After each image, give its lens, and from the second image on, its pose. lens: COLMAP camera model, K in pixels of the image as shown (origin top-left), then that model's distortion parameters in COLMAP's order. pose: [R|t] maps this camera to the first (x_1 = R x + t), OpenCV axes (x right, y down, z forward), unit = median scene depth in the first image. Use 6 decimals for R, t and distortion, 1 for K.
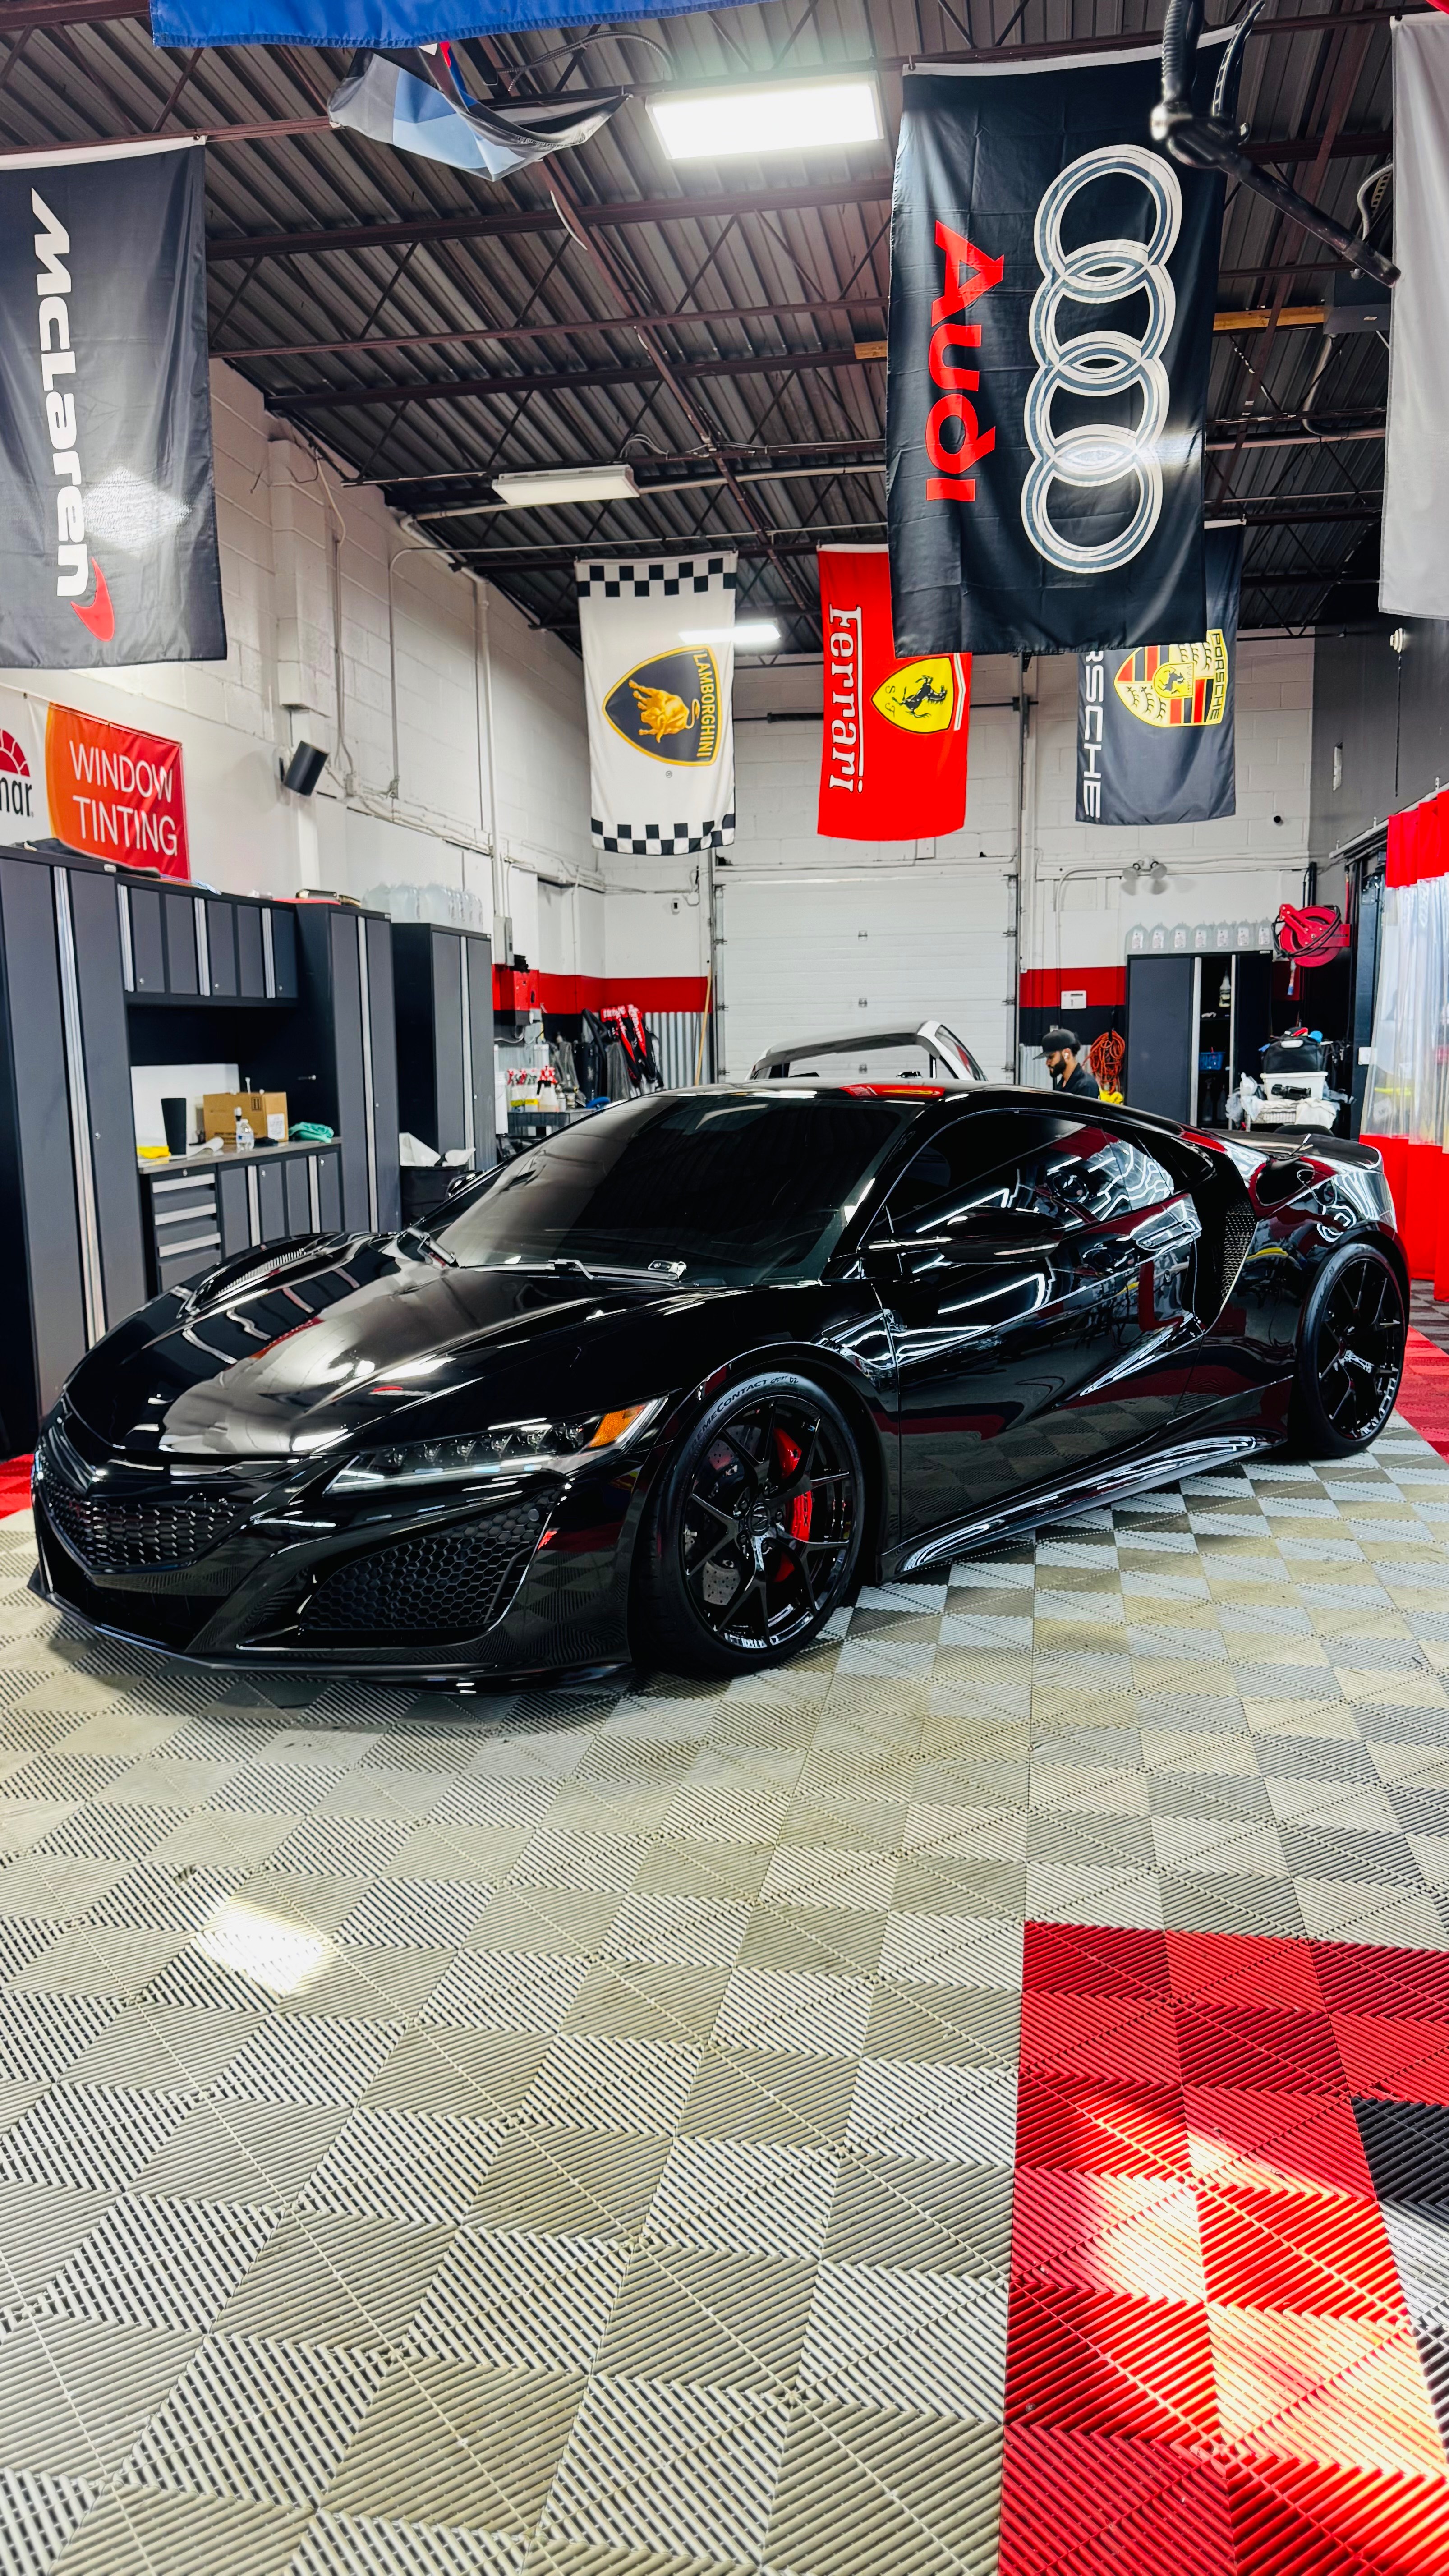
lens RADIAL K [[1836.2, 0, 703.6], [0, 1836.2, 1304.5], [0, 0, 1]] dist [0.065312, -0.016518]
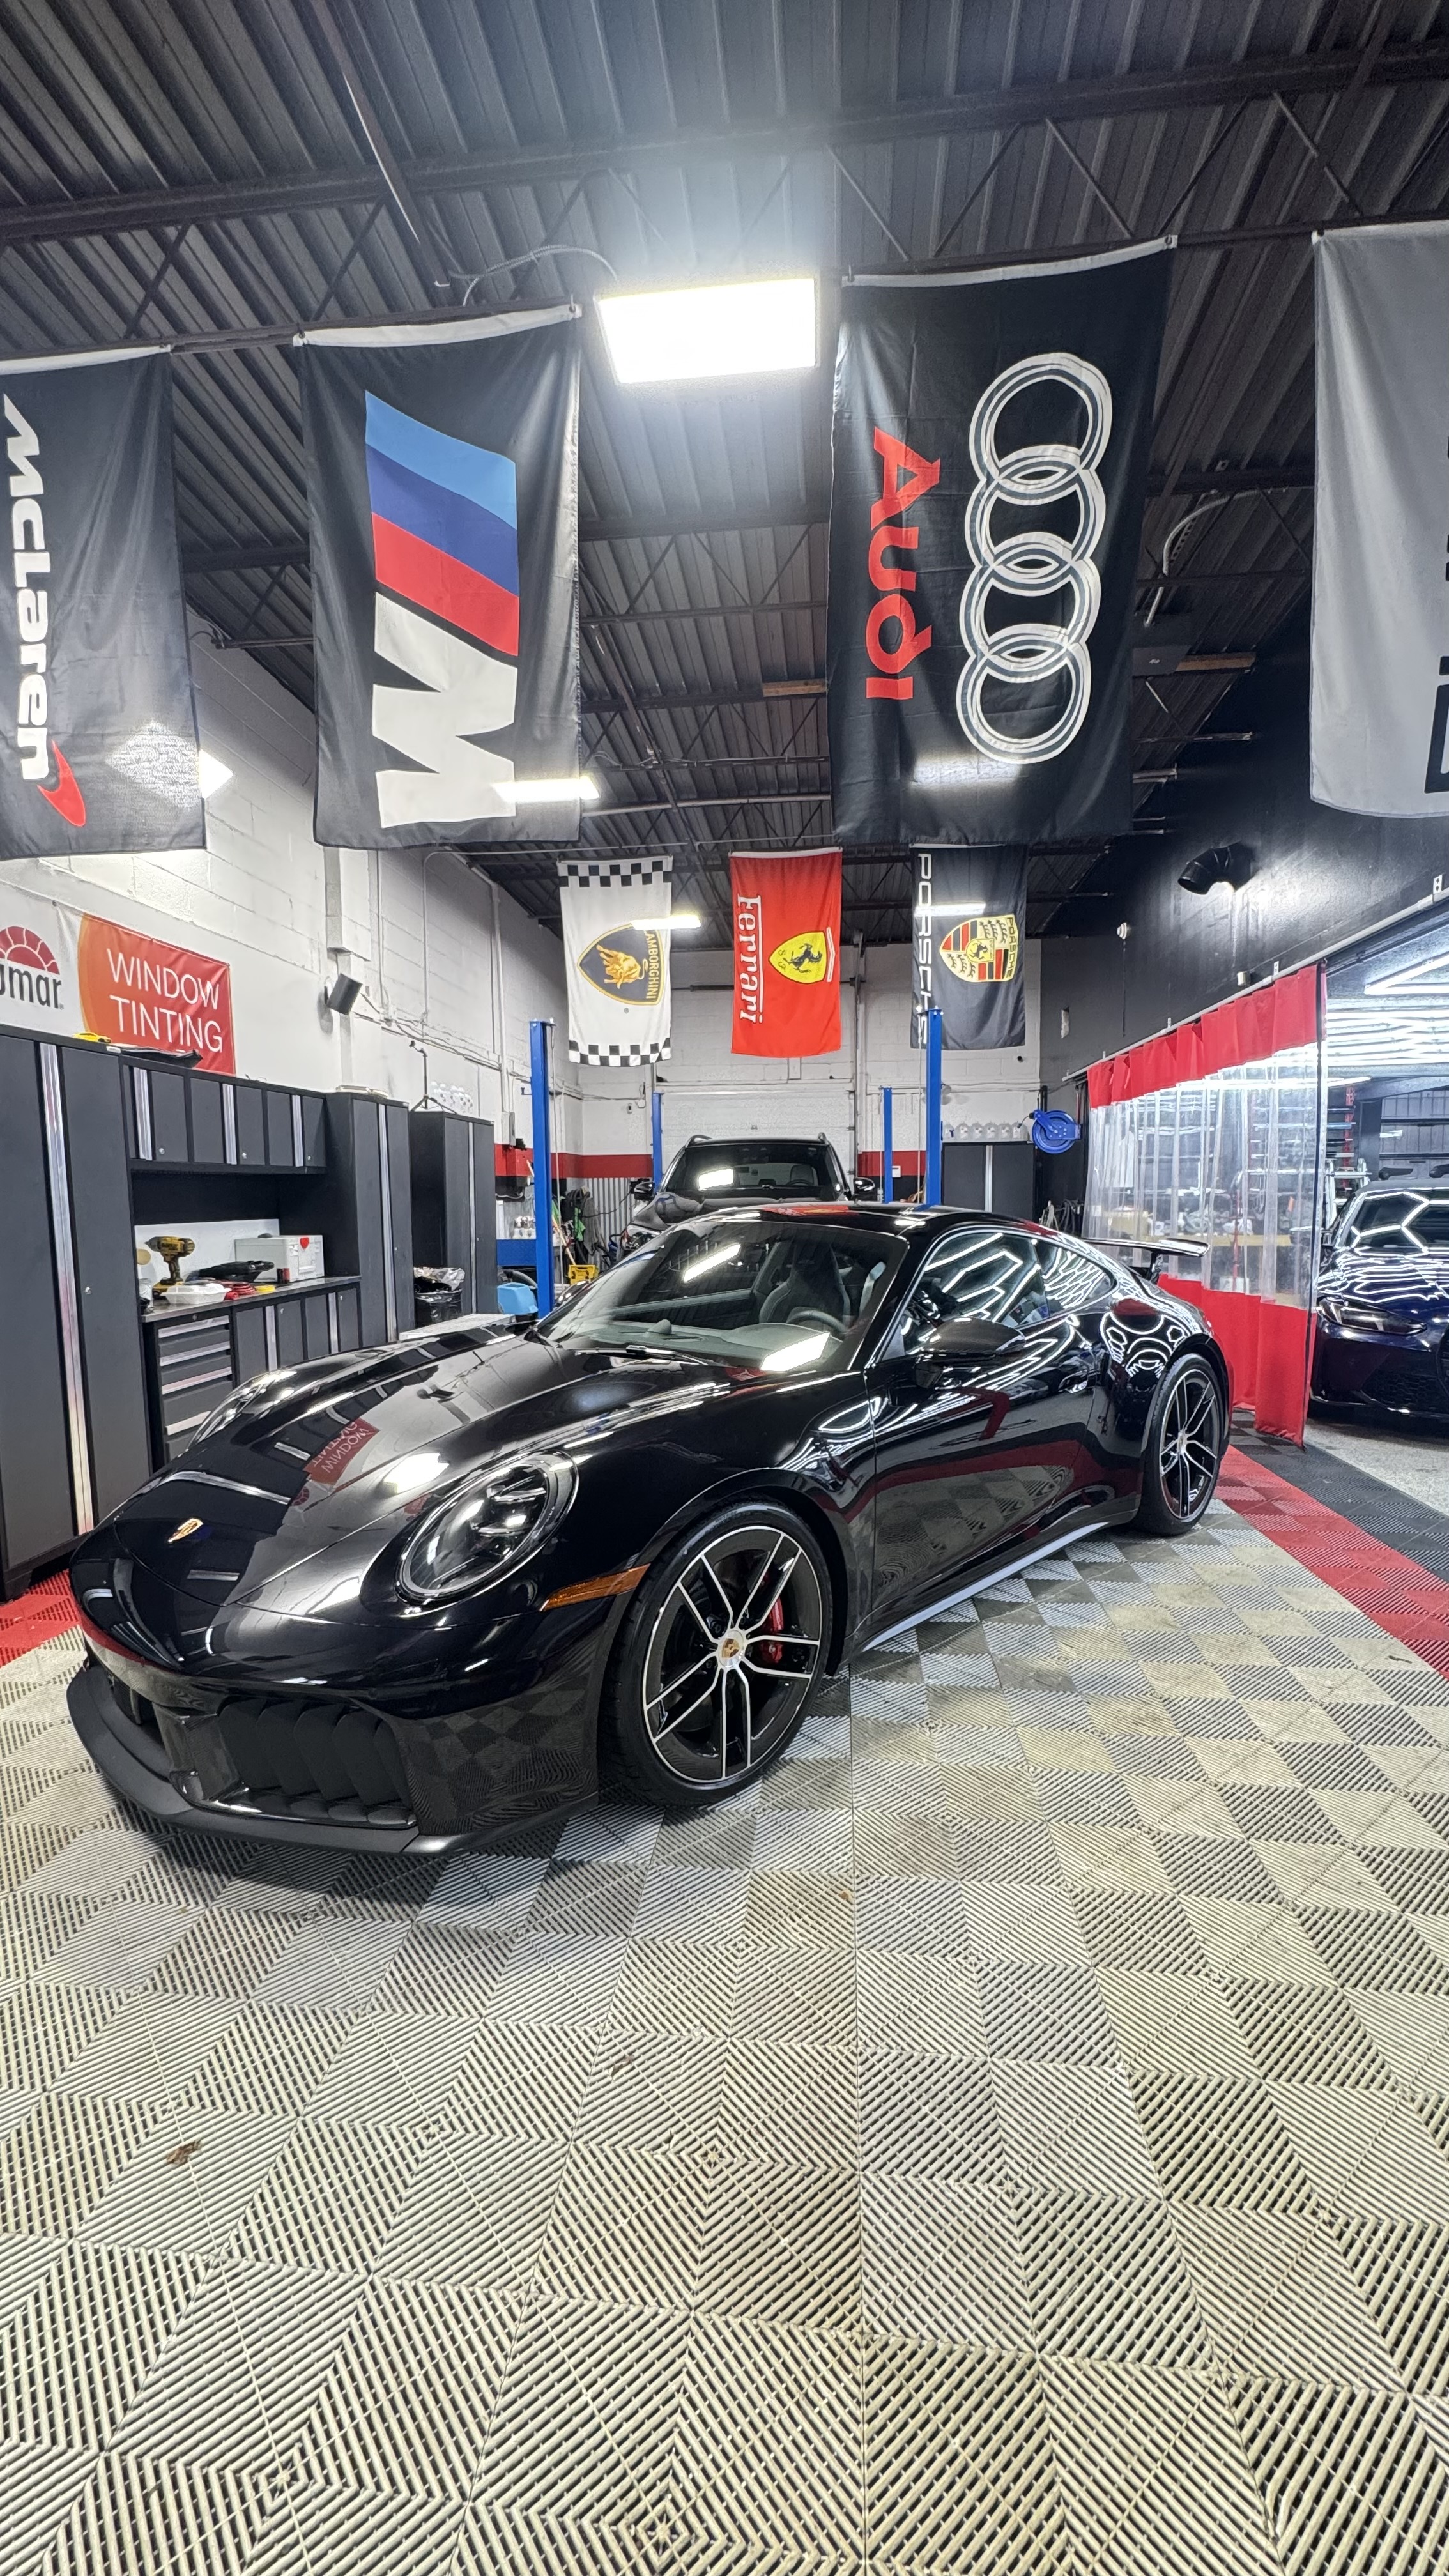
lens RADIAL K [[1033.9, 0, 706.5], [0, 1033.9, 1320.8], [0, 0, 1]] dist [-0.007988, 0.001258]
pose [[0.998465, -0.002744, 0.055317, -0.000999], [0.003914, 0.999771, -0.021049, -0.037246], [-0.055247, 0.021233, 0.998247, 0.233699]]
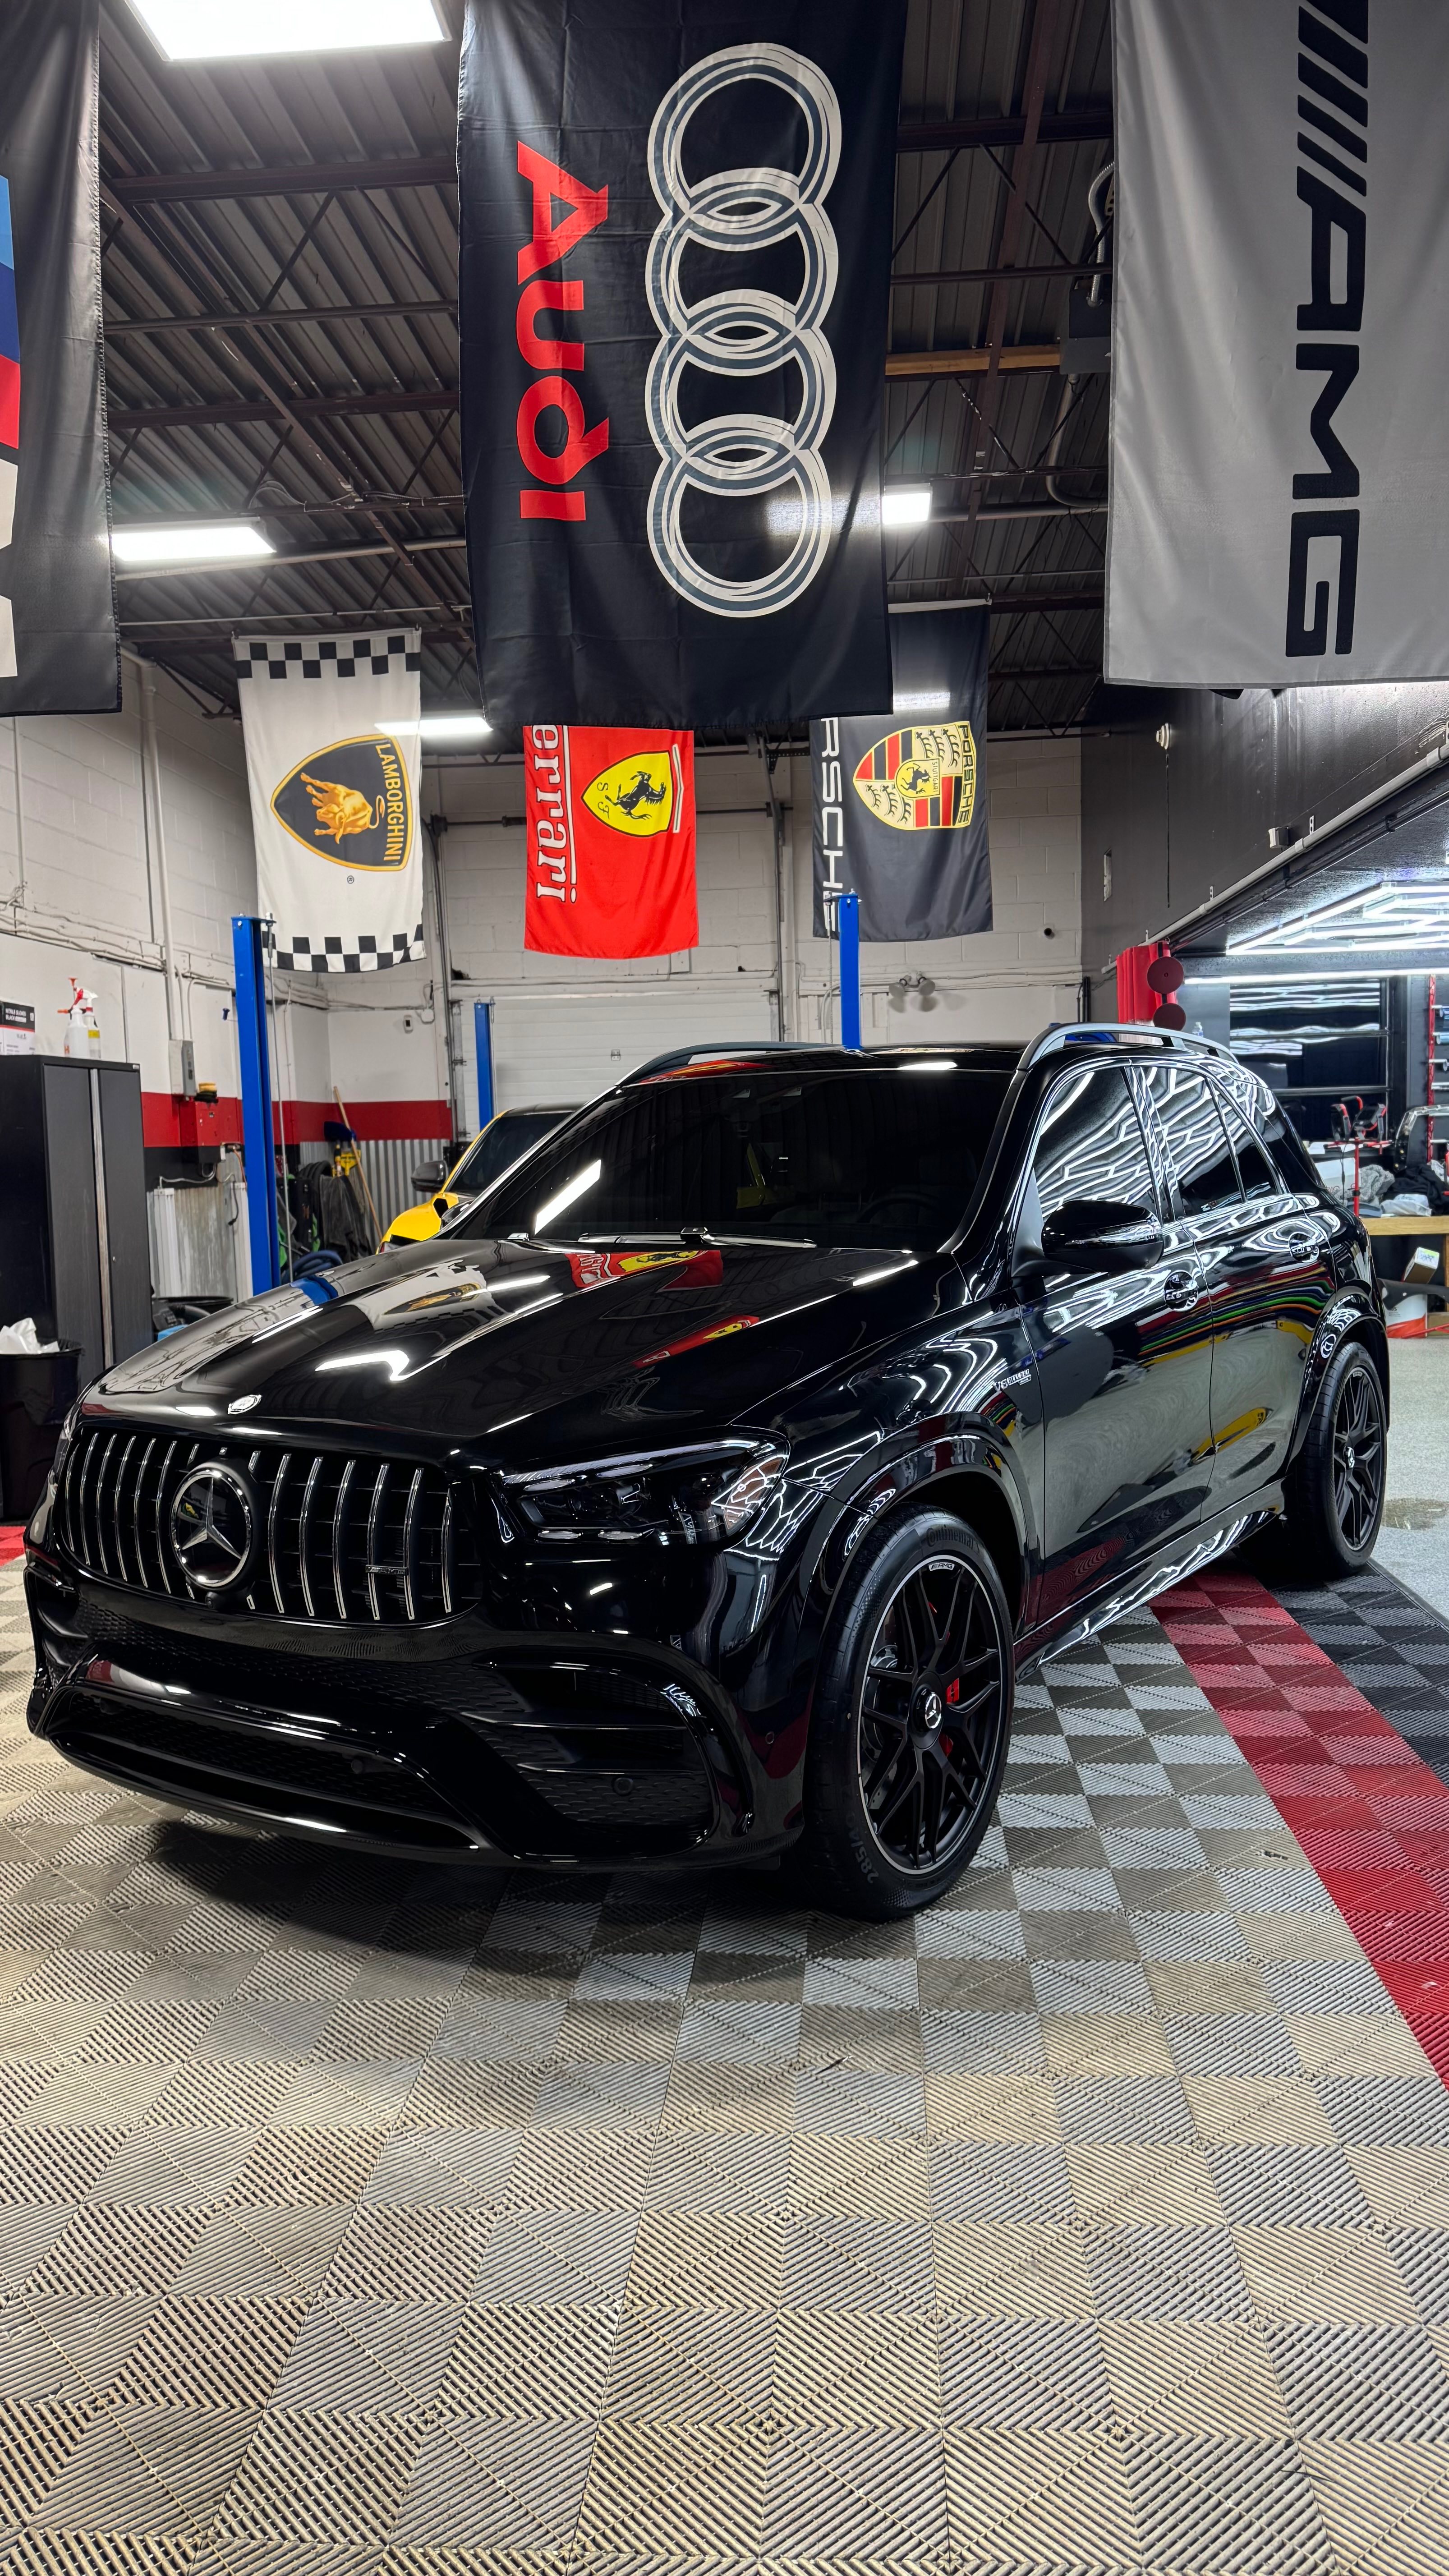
lens RADIAL K [[1836.2, 0, 701.0], [0, 1836.2, 1300.7], [0, 0, 1]] dist [0.065312, -0.016518]
pose [[0.995086, -0.022854, 0.096340, 0.060647], [0.028263, 0.998077, -0.055160, -0.043471], [-0.094894, 0.057612, 0.993819, 0.153213]]
